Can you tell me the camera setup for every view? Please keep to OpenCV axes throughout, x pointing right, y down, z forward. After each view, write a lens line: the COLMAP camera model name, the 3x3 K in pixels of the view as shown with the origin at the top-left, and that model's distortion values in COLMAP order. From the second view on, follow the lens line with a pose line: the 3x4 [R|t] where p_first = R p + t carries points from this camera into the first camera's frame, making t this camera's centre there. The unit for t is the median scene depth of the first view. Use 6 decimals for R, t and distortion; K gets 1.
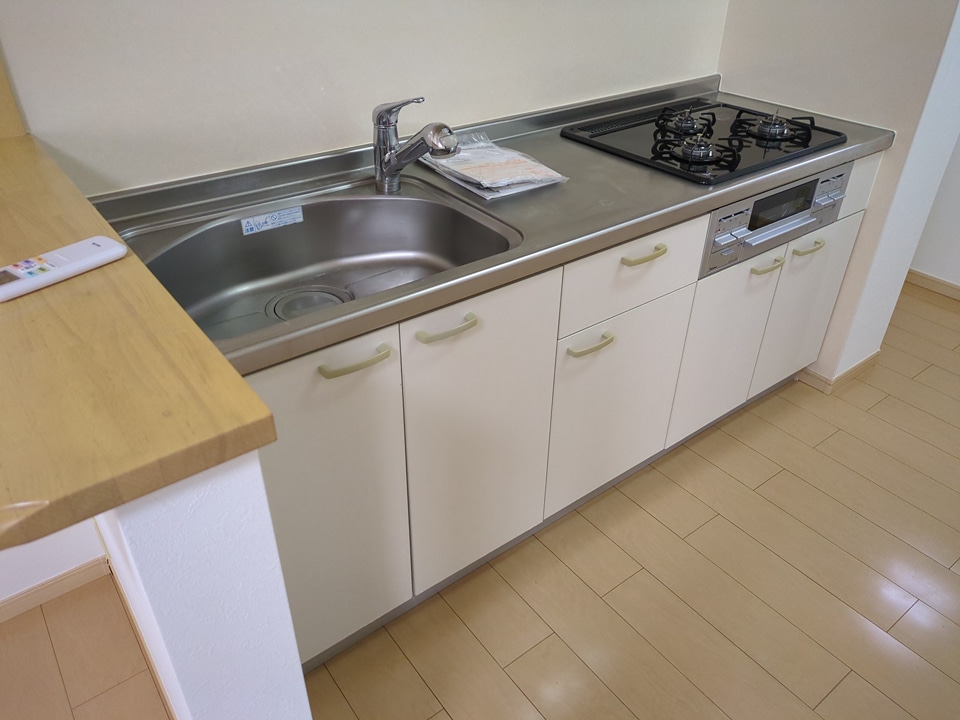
lens RADIAL K [[717.5, 0, 480.0], [0, 717.5, 360.0], [0, 0, 1]] dist [0.002582, -0.002402]
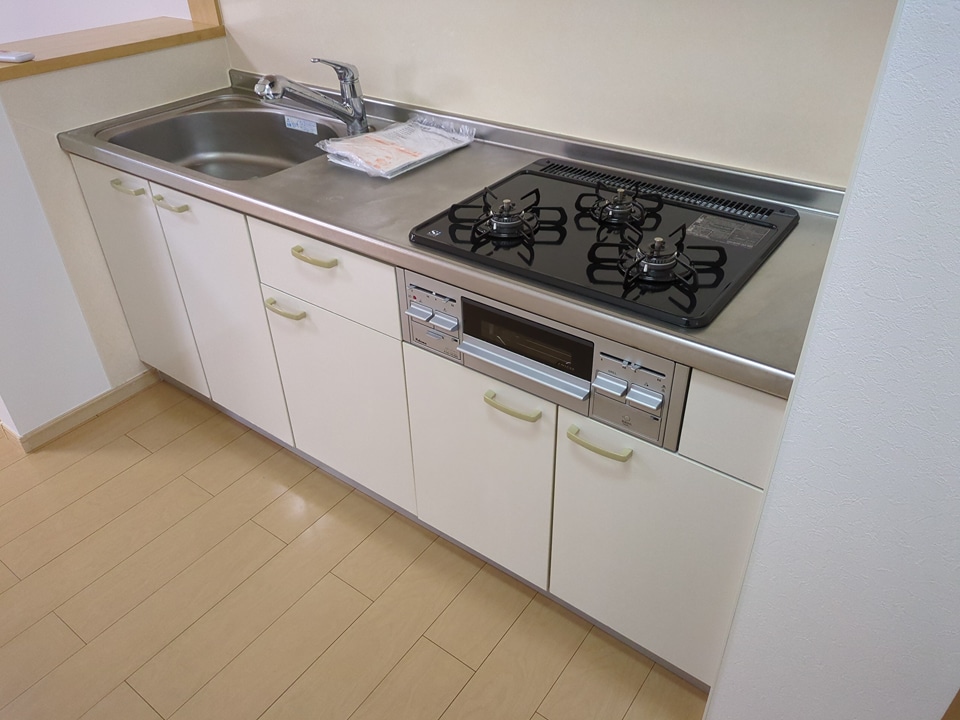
lens RADIAL K [[717.5, 0, 480.0], [0, 717.5, 360.0], [0, 0, 1]] dist [0.002582, -0.002402]
pose [[0.275485, 0.533781, -0.799491, 1.062002], [-0.511435, 0.785585, 0.348269, -0.455081], [0.813967, 0.312945, 0.489411, 0.678204]]
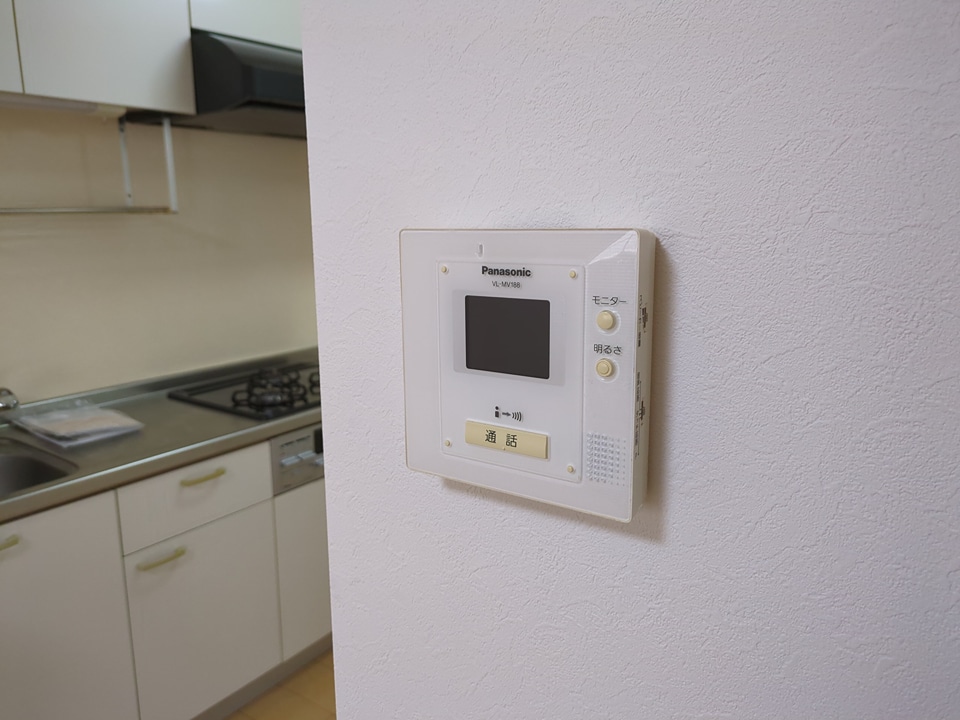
lens RADIAL K [[717.5, 0, 480.0], [0, 717.5, 360.0], [0, 0, 1]] dist [0.002582, -0.002402]
pose [[0.949605, -0.067710, 0.306048, 0.286505], [0.178218, 0.919842, -0.349468, 0.166848], [-0.257853, 0.386400, 0.885554, -0.260301]]
